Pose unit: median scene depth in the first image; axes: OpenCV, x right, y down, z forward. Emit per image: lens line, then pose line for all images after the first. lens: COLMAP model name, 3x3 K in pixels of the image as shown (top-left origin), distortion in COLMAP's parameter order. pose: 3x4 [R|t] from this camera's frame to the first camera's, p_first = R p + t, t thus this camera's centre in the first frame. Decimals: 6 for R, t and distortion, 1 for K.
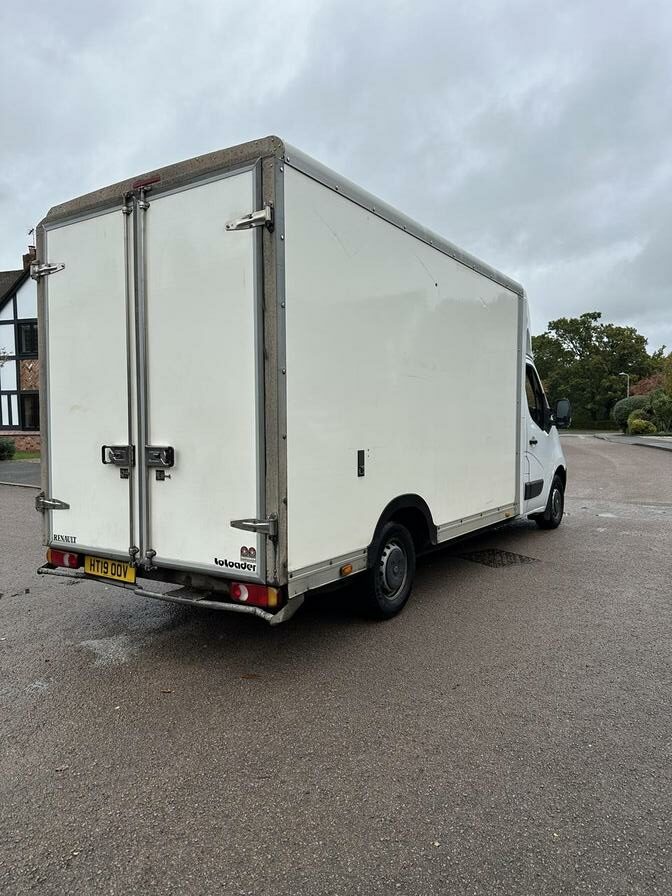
lens RADIAL K [[631.1, 0, 336.0], [0, 631.1, 448.0], [0, 0, 1]] dist [0.061605, -0.062738]
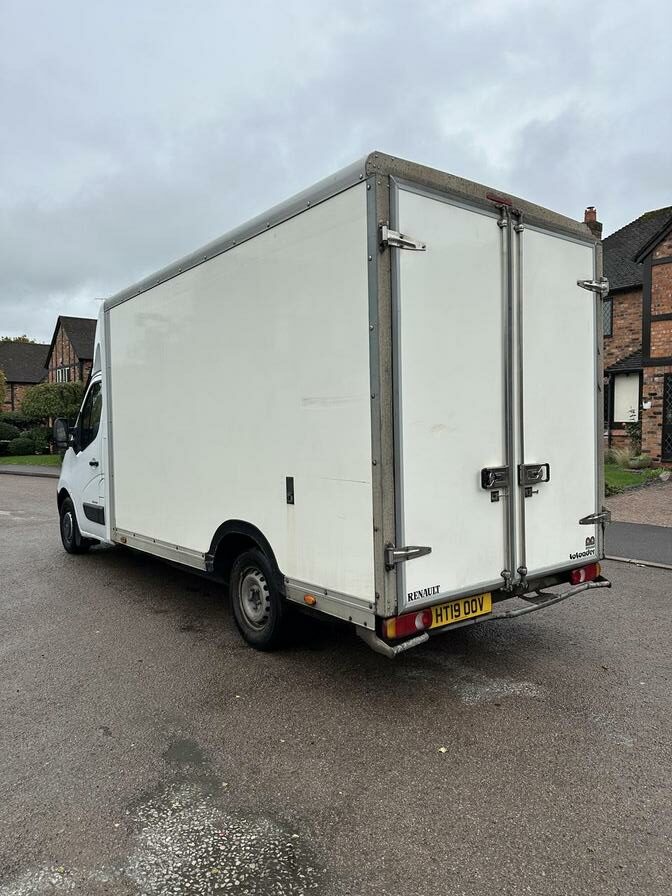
lens RADIAL K [[614.0, 0, 350.9], [0, 614.0, 455.3], [0, 0, 1]] dist [0.173609, -0.325671]
pose [[0.295725, -0.034339, 0.954656, -1.325066], [0.052662, 0.998420, 0.019600, -0.052758], [-0.953820, 0.044478, 0.297066, 0.959568]]
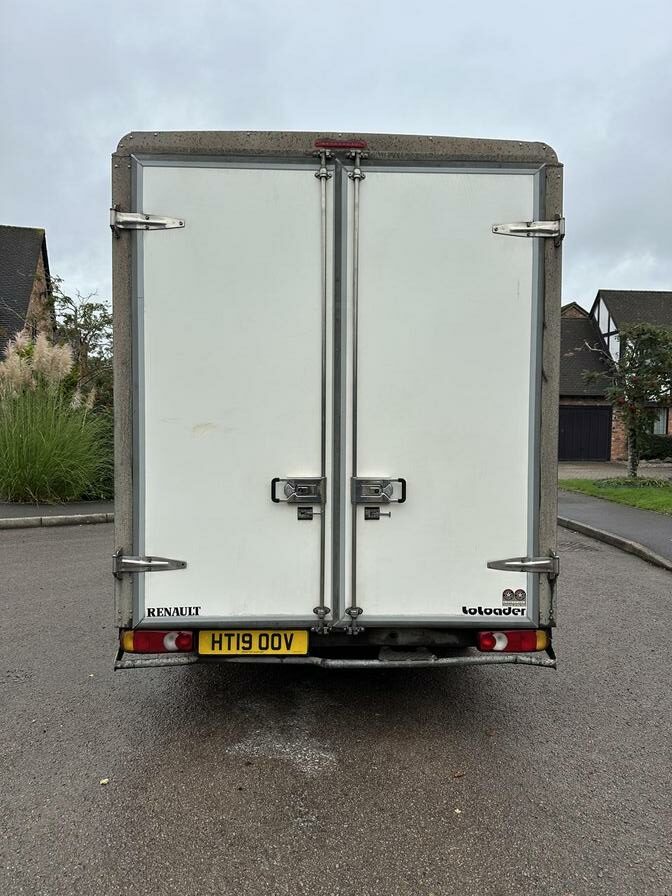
lens RADIAL K [[614.0, 0, 350.9], [0, 614.0, 455.3], [0, 0, 1]] dist [0.173609, -0.325671]
pose [[0.812574, -0.006717, 0.582820, -0.751946], [0.006832, 0.999975, 0.001999, -0.033637], [-0.582819, 0.002357, 0.812599, 0.367383]]
